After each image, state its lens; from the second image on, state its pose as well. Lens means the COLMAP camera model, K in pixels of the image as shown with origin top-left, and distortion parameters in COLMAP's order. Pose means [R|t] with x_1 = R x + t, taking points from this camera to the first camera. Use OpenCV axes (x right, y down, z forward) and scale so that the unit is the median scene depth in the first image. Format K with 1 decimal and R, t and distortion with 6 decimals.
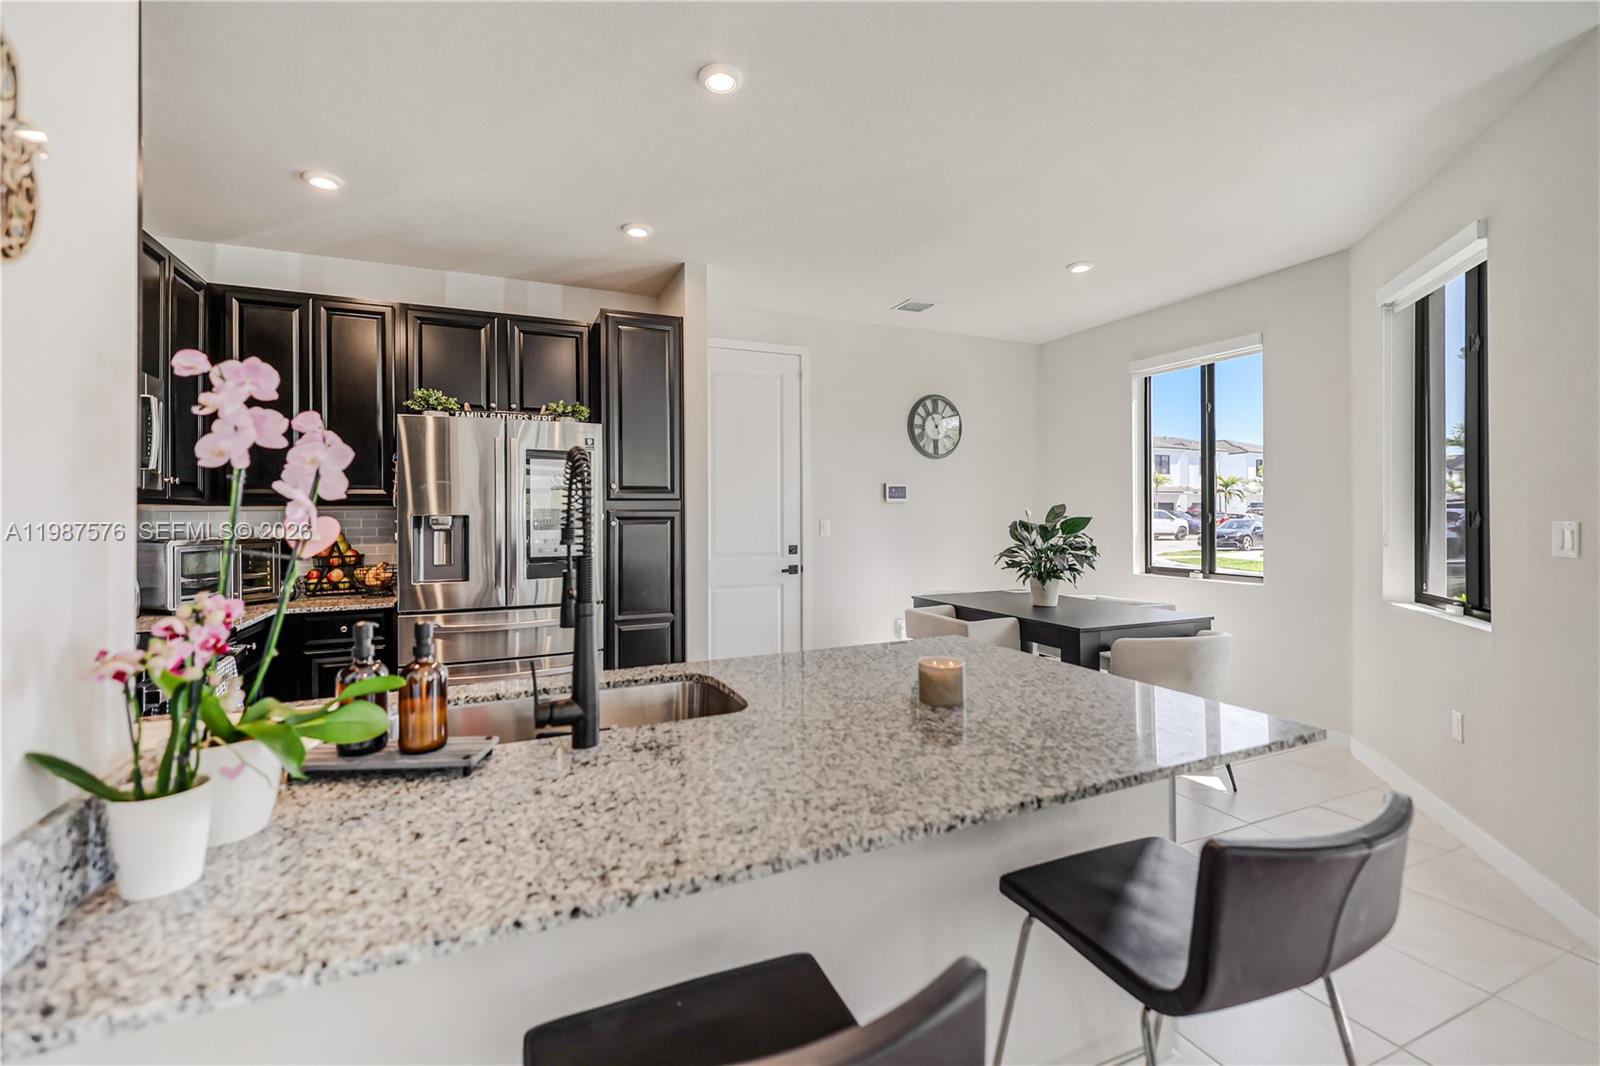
lens RADIAL K [[674.5, 0, 792.3], [0, 674.5, 526.0], [0, 0, 1]] dist [-0.002571, -0.000854]
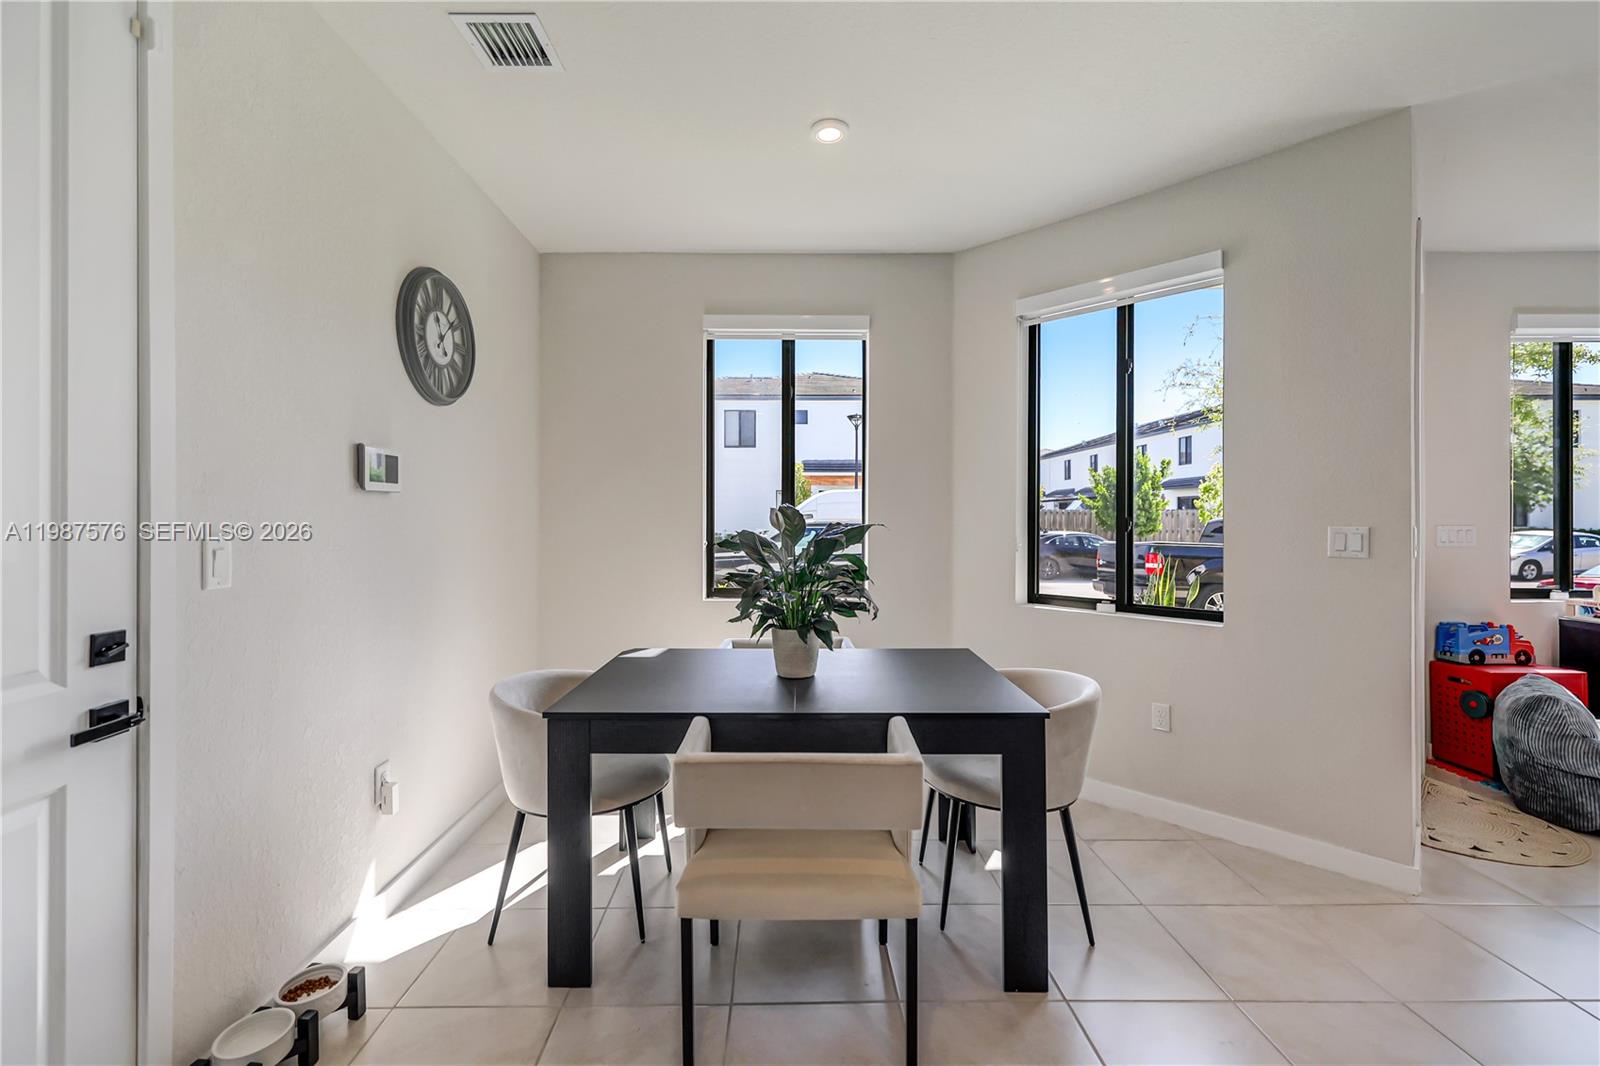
lens RADIAL K [[674.5, 0, 792.3], [0, 674.5, 526.0], [0, 0, 1]] dist [-0.002571, -0.000854]
pose [[0.403727, -0.005957, 0.914860, -0.137330], [0.016688, 0.999860, -0.000854, -0.010009], [-0.914727, 0.015612, 0.403770, 0.632928]]
